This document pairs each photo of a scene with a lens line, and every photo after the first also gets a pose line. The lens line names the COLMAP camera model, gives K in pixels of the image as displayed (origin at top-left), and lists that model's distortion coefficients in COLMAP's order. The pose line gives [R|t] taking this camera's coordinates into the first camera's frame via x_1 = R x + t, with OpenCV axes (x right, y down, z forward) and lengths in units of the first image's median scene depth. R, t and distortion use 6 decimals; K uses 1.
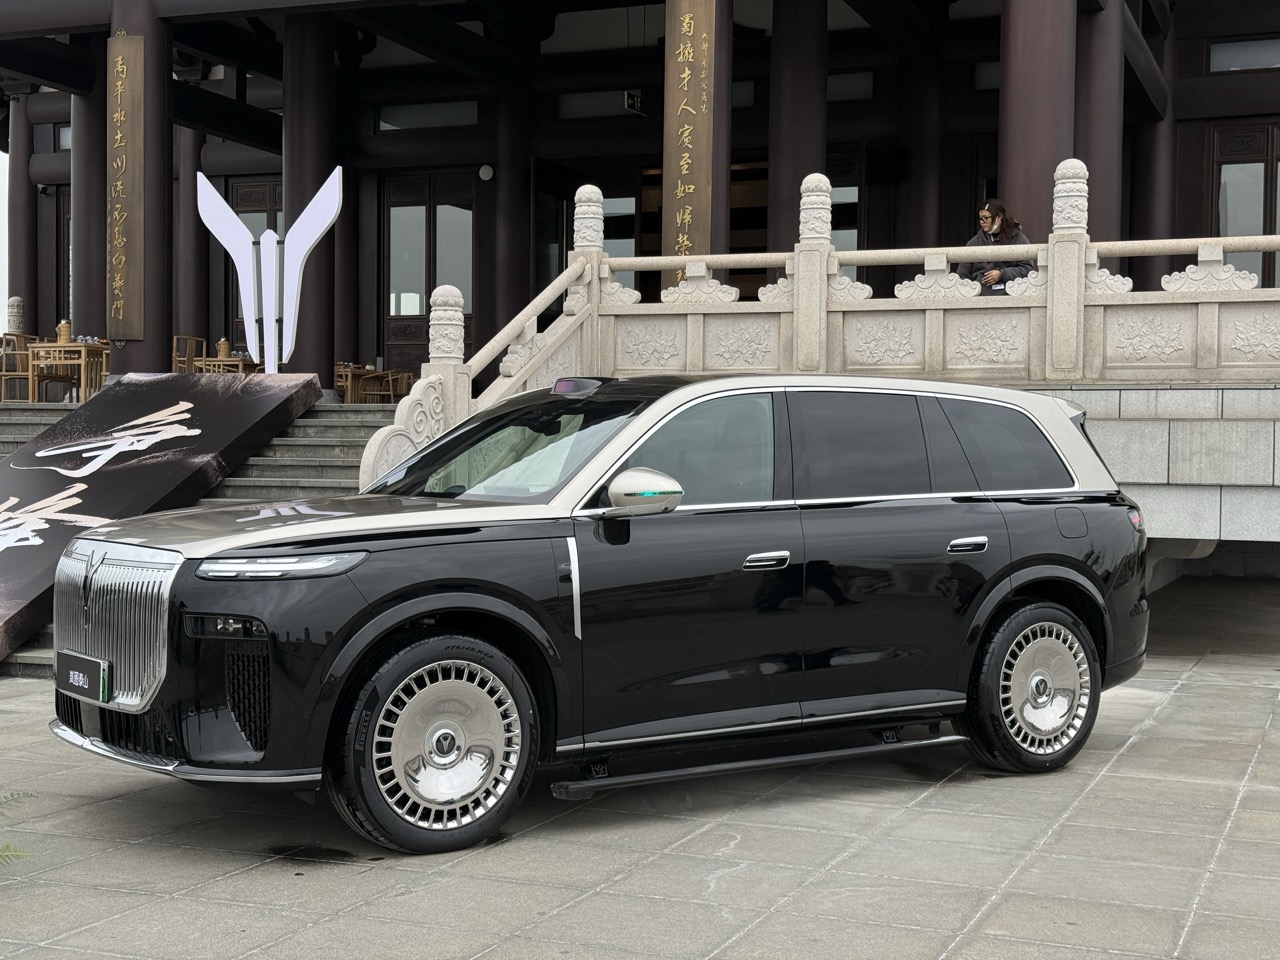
lens RADIAL K [[1805.3, 0, 641.6], [0, 1805.3, 479.8], [0, 0, 1]] dist [0.111189, 0.000000]
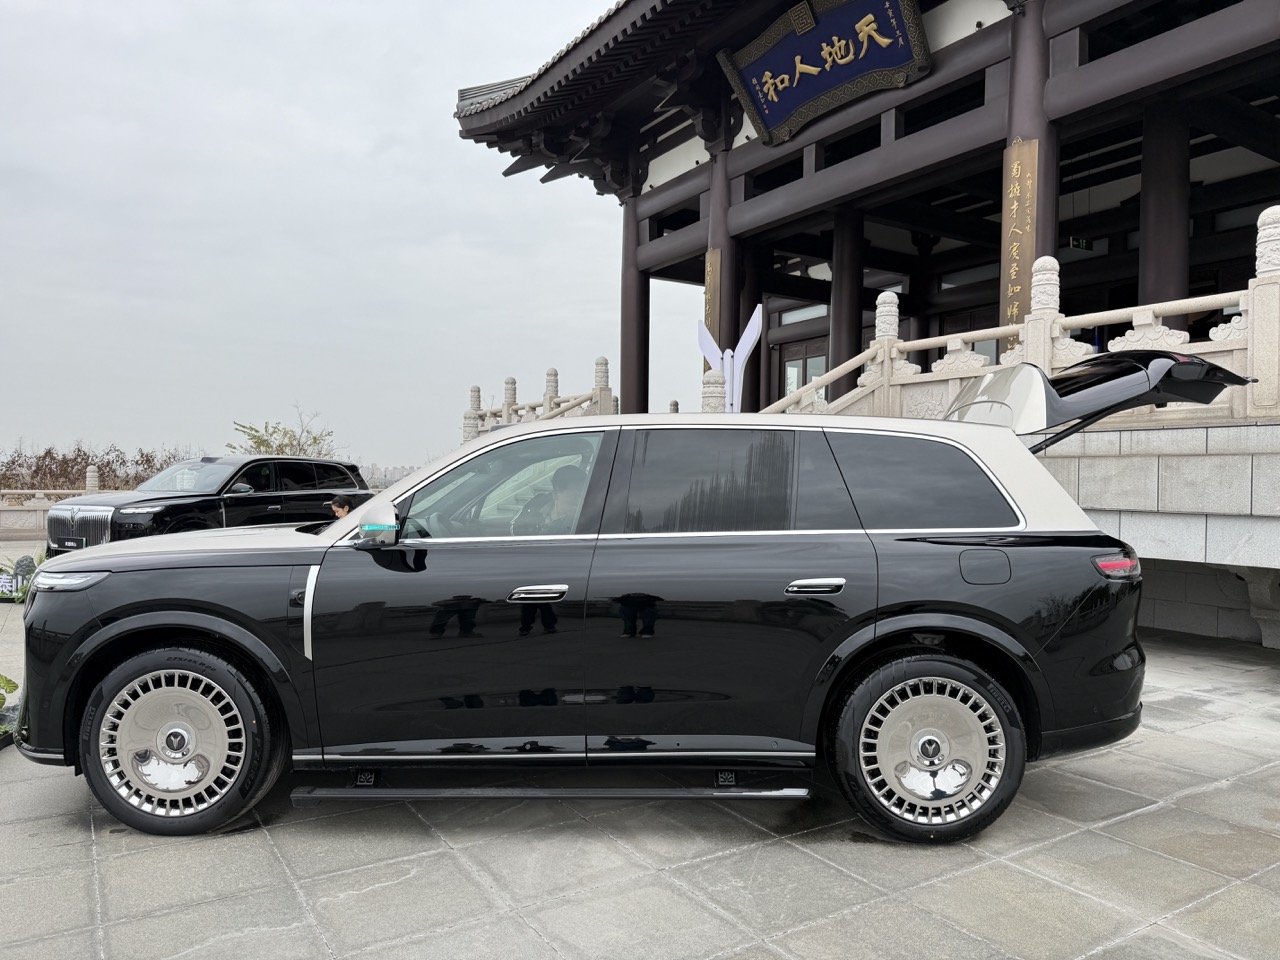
lens RADIAL K [[910.7, 0, 640.3], [0, 910.7, 476.7], [0, 0, 1]] dist [0.024212, -0.012776]
pose [[0.812695, -0.004021, -0.582676, 0.364578], [-0.009332, 0.999758, -0.019916, -0.010286], [0.582615, 0.021623, 0.812460, 0.538981]]
